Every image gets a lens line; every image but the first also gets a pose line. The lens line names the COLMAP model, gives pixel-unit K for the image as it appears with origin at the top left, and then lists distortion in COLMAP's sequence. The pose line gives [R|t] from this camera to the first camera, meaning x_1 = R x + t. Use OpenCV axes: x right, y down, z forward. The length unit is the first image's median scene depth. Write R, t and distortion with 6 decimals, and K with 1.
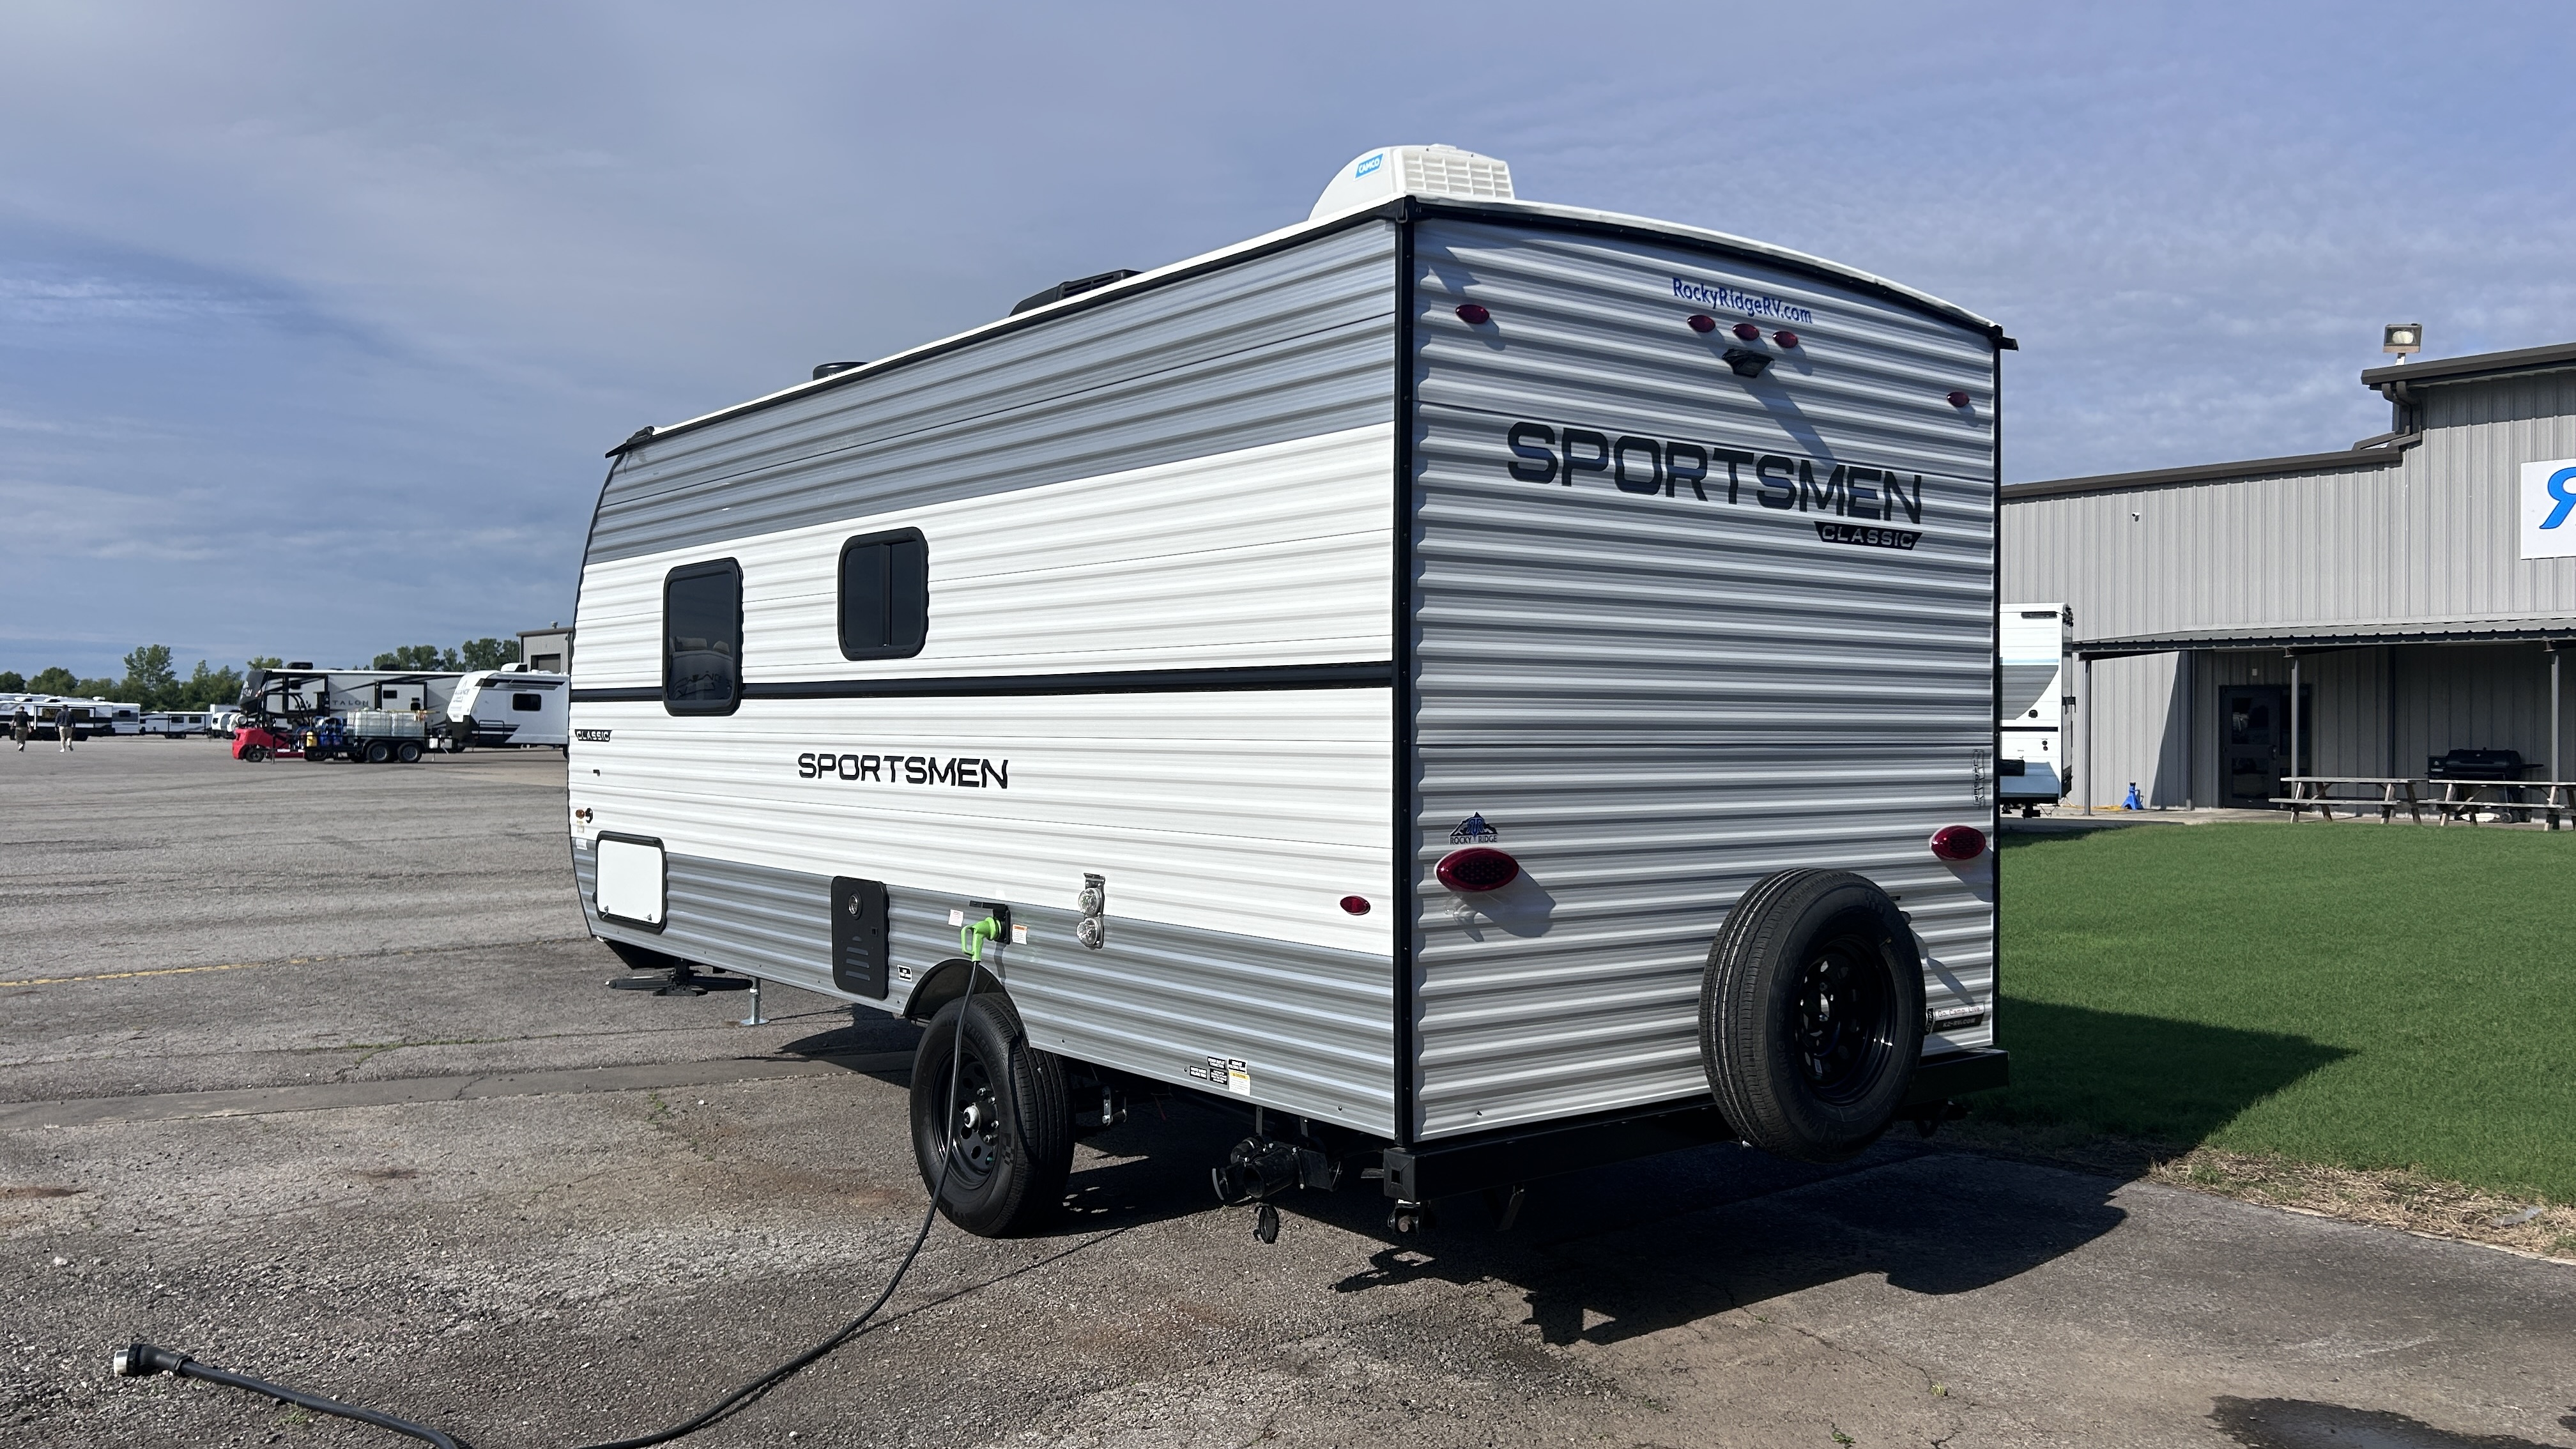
lens RADIAL K [[1955.1, 0, 1307.6], [0, 1955.1, 737.8], [0, 0, 1]] dist [0.062329, -0.060542]
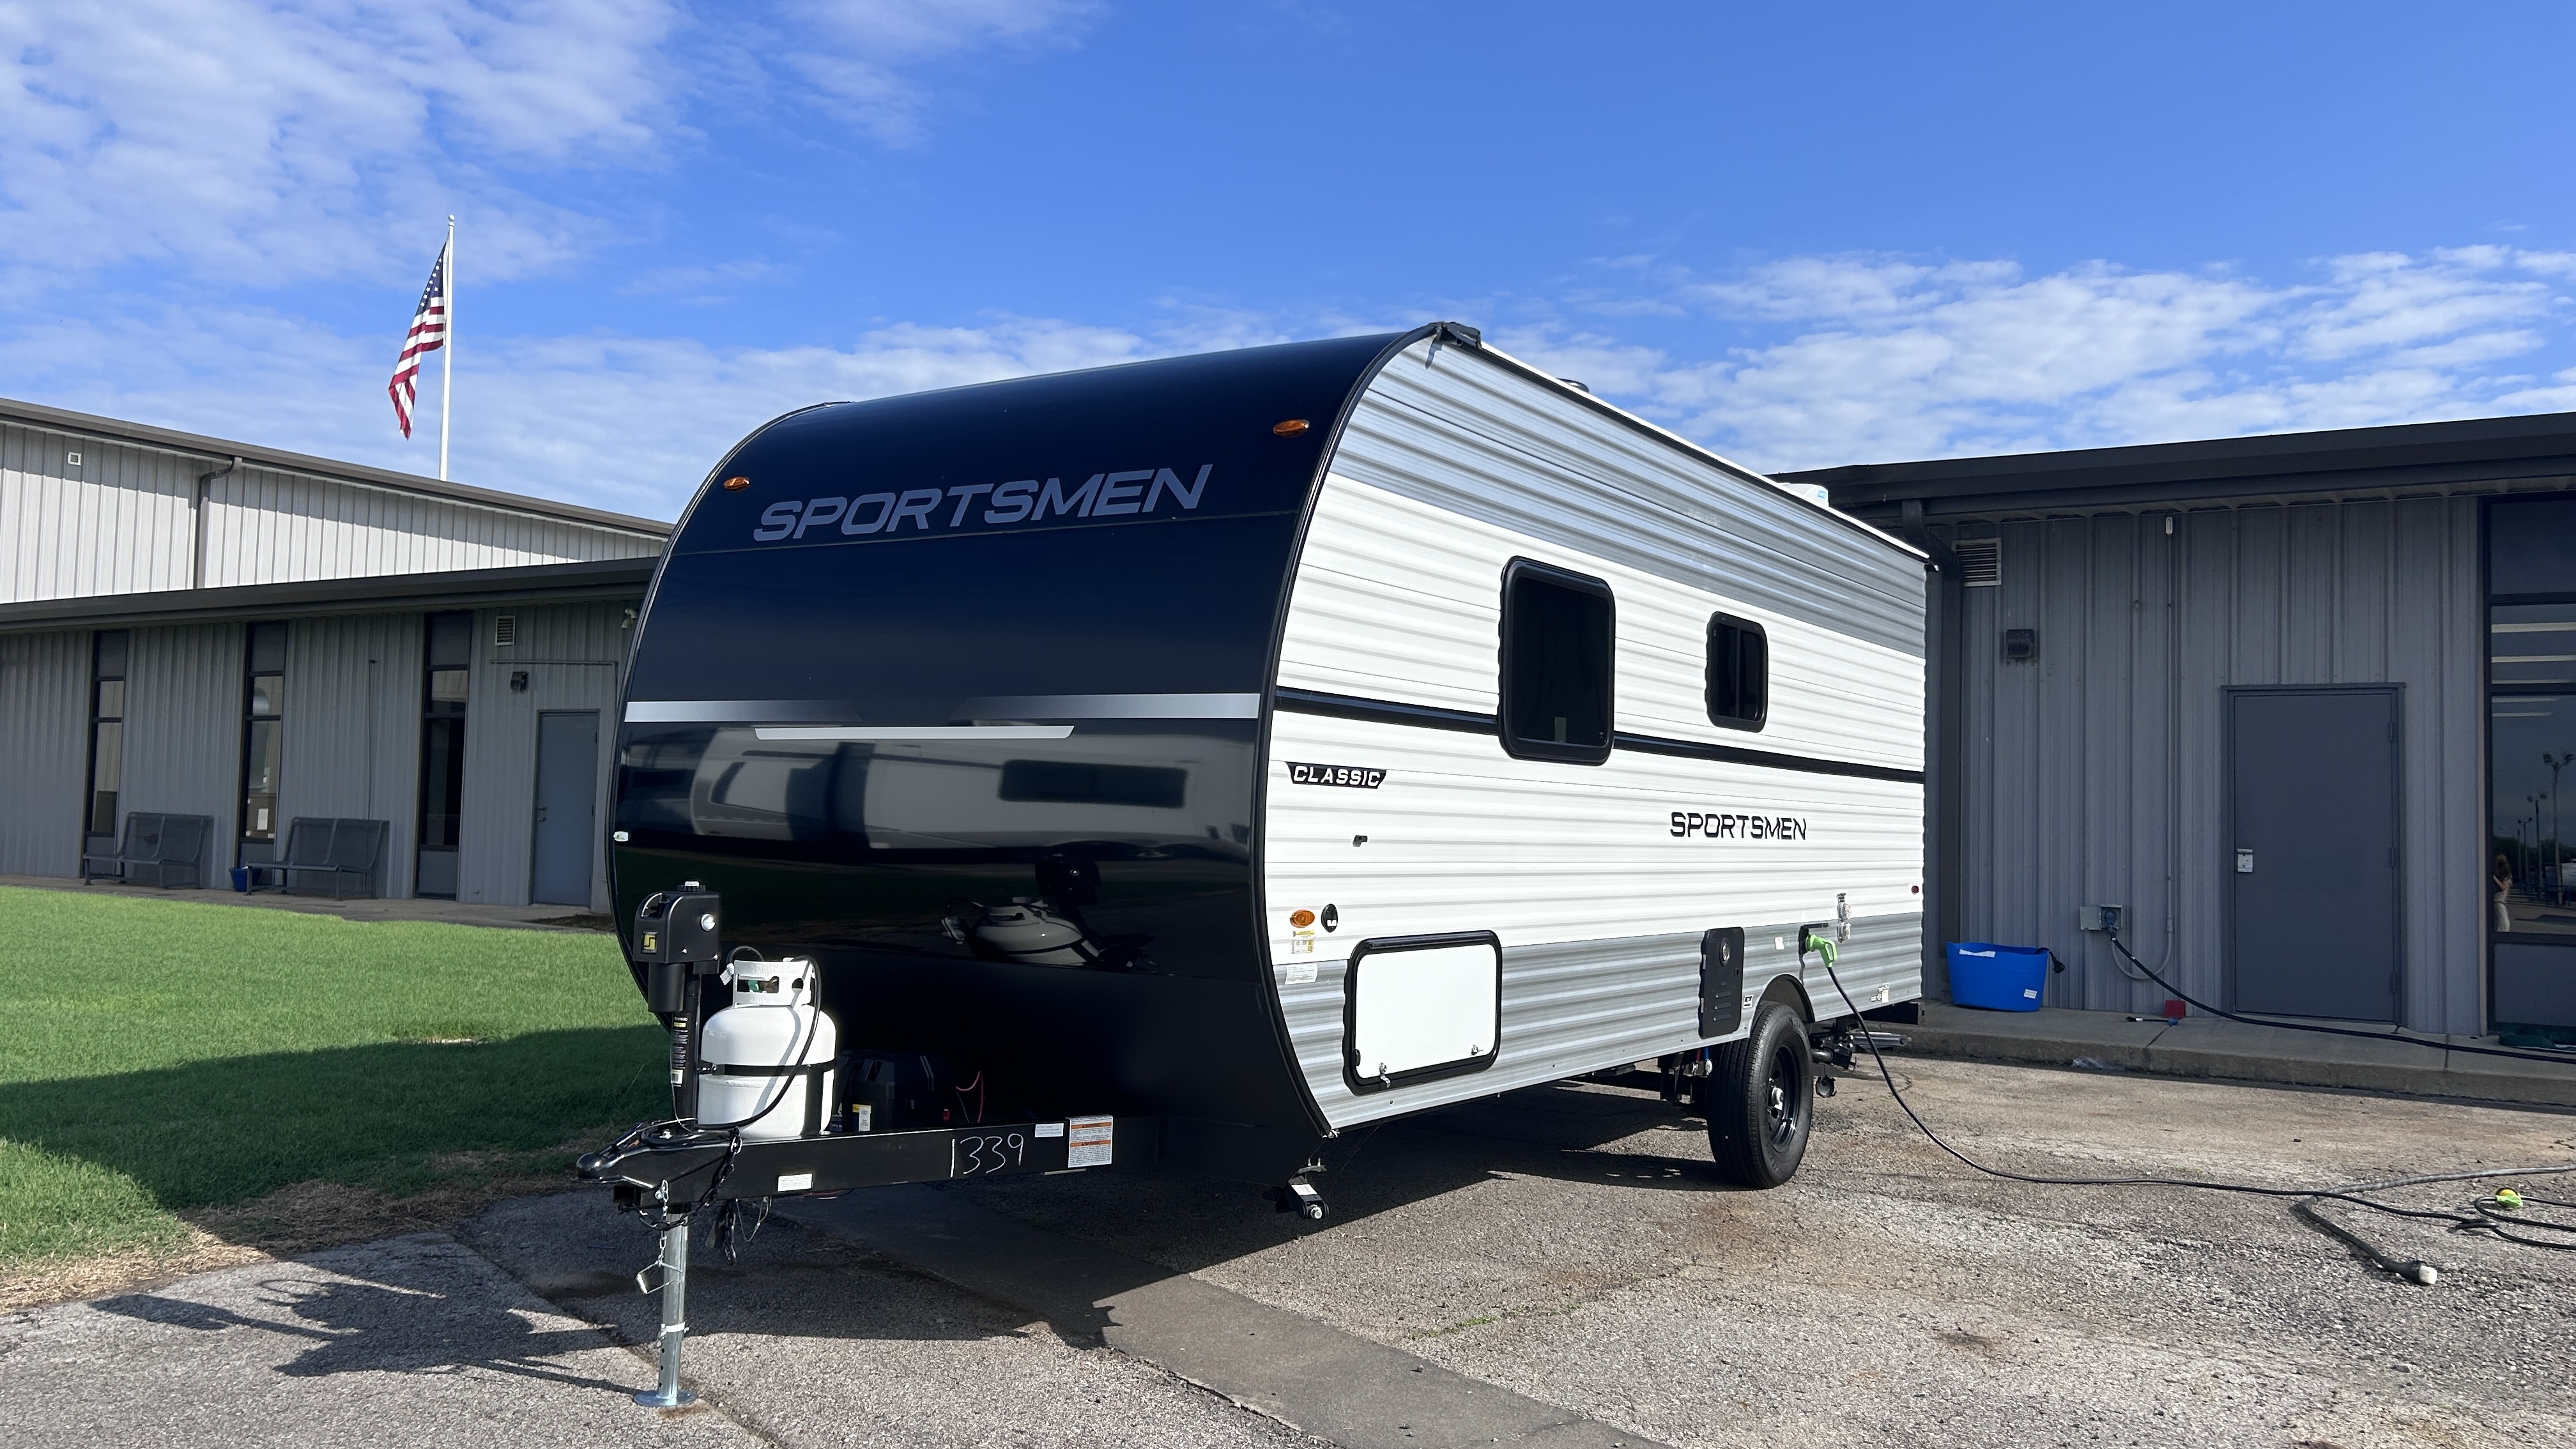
lens RADIAL K [[1955.1, 0, 1283.7], [0, 1955.1, 730.7], [0, 0, 1]] dist [0.062329, -0.060542]
pose [[-0.327128, 0.028603, 0.944547, -1.147010], [-0.024611, 0.998945, -0.038774, 0.010368], [-0.944659, -0.035930, -0.326079, 1.543667]]
